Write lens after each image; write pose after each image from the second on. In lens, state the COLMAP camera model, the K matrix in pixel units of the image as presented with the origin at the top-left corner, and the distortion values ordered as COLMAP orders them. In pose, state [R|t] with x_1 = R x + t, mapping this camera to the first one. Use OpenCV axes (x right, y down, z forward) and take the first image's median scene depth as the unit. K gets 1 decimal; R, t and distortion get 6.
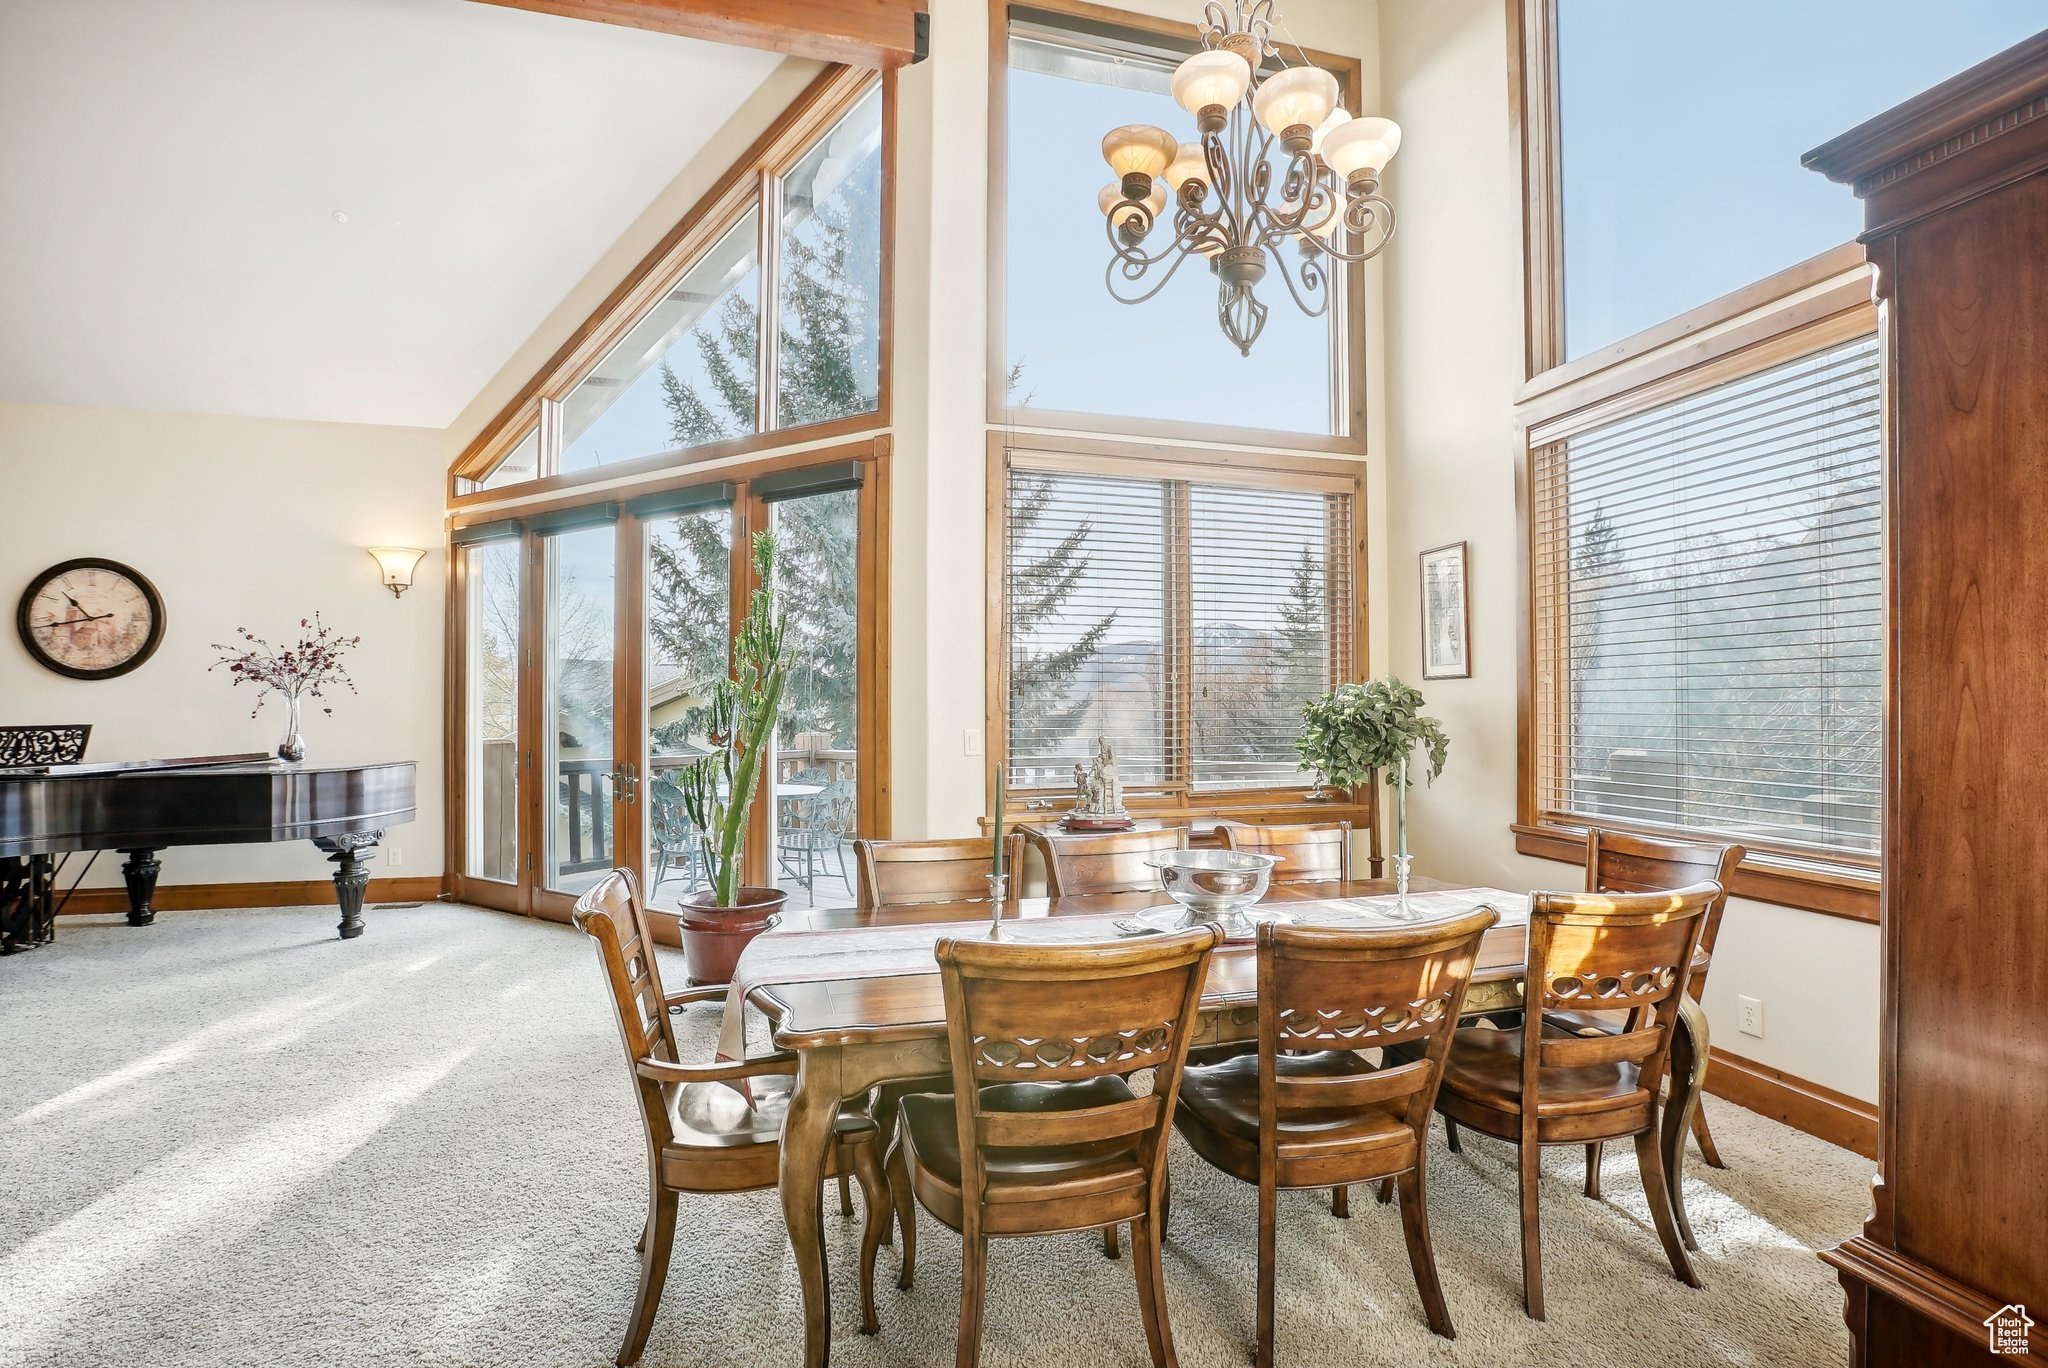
lens RADIAL K [[969.6, 0, 1045.6], [0, 969.6, 694.8], [0, 0, 1]] dist [-0.050779, 0.017459]
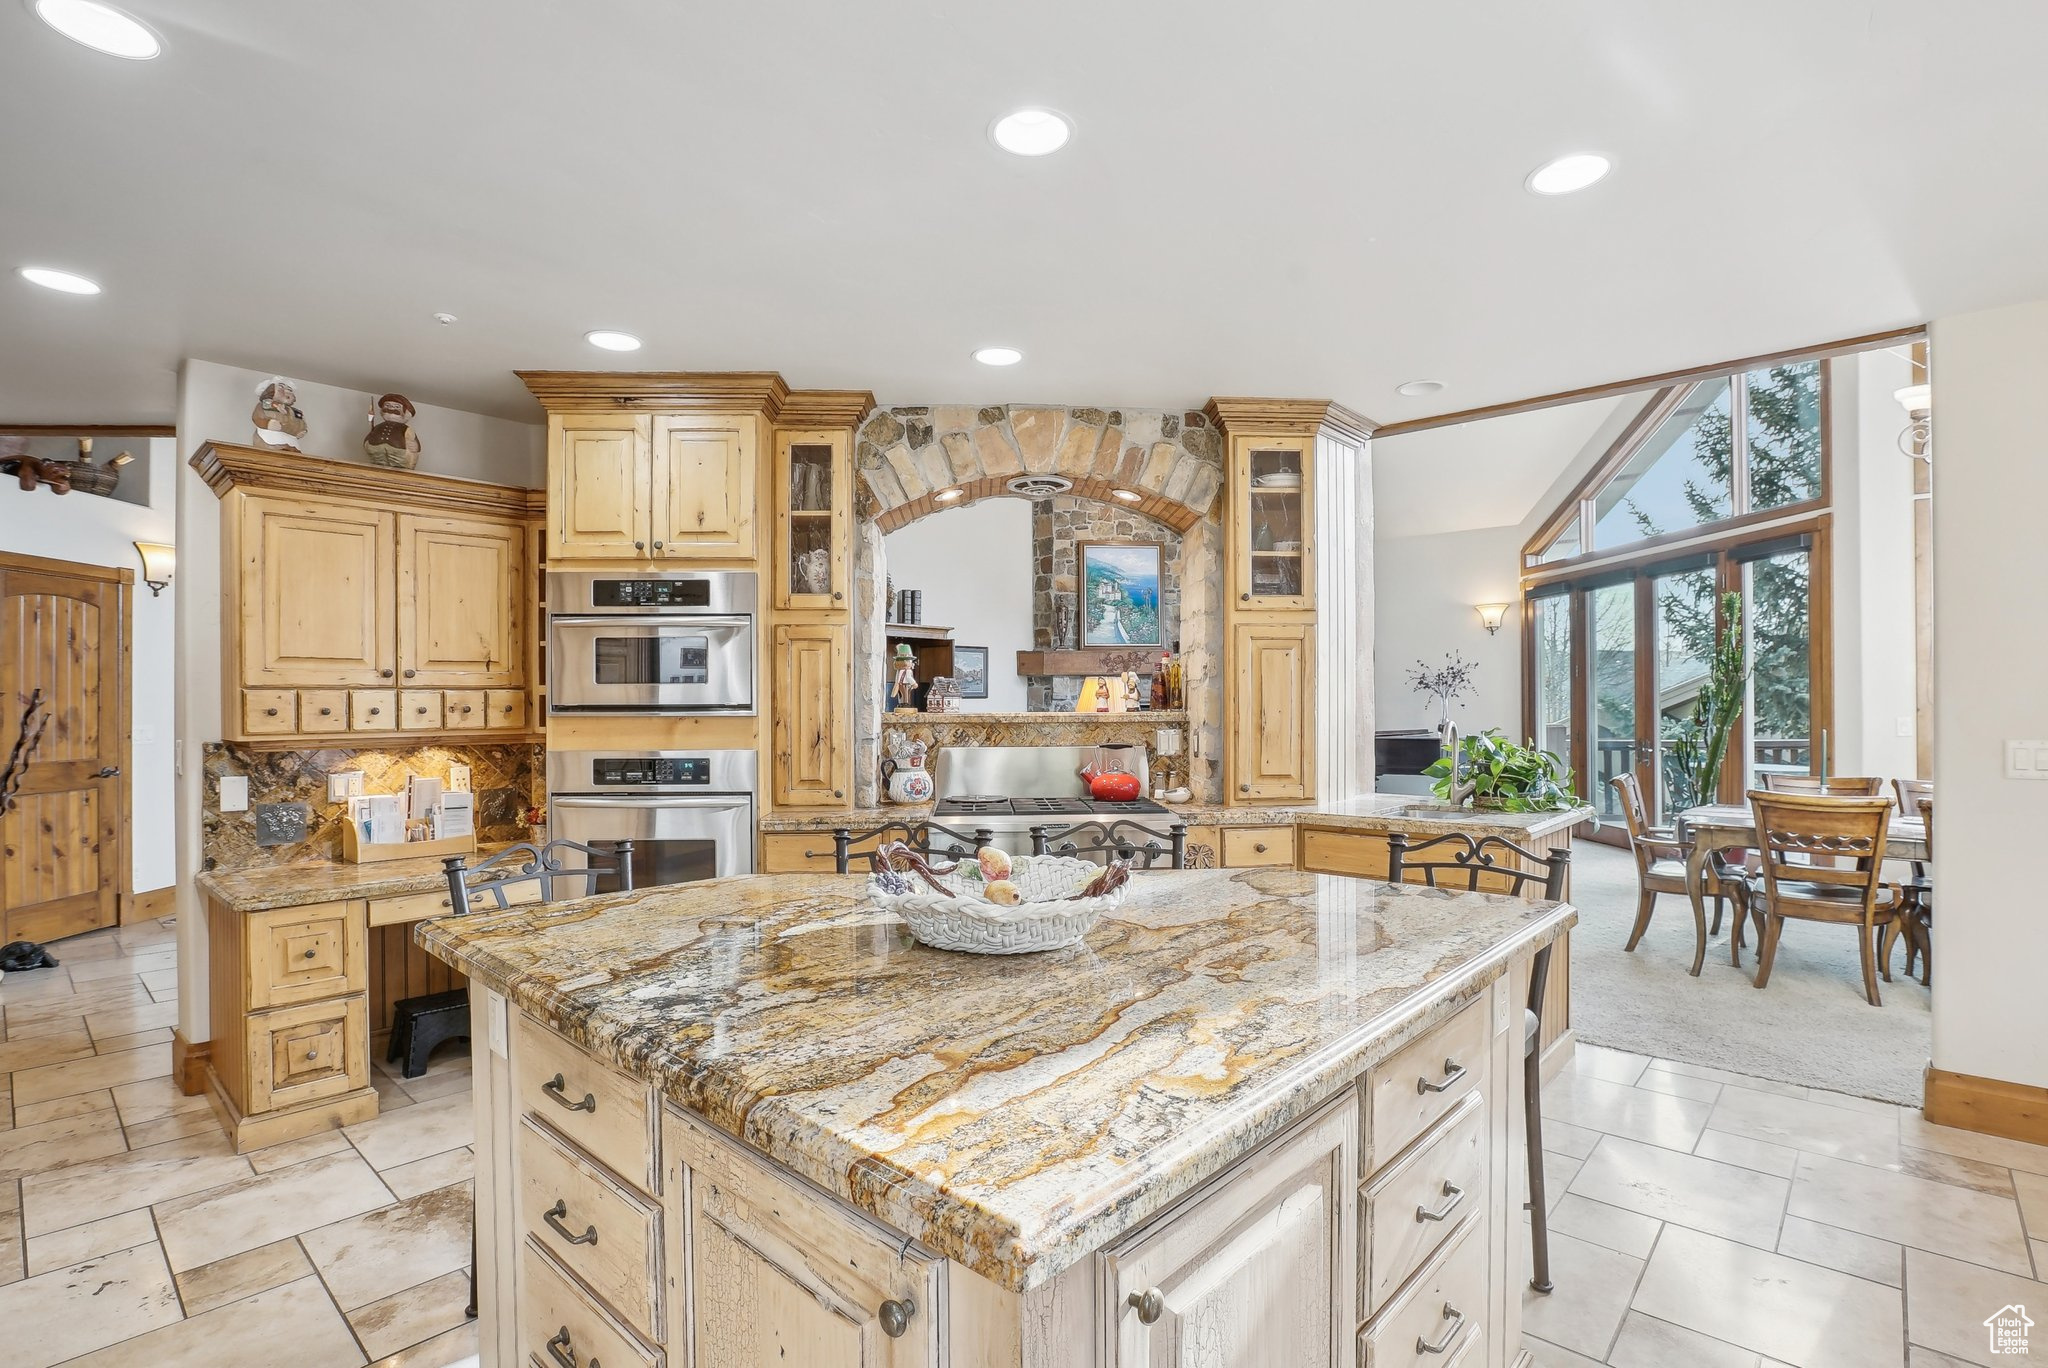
lens RADIAL K [[969.6, 0, 1031.3], [0, 969.6, 695.4], [0, 0, 1]] dist [-0.050779, 0.017459]
pose [[0.540094, -0.008808, -0.841559, 0.312693], [0.015308, 0.999883, -0.000641, -0.012511], [0.841465, -0.012537, 0.540166, -0.640002]]
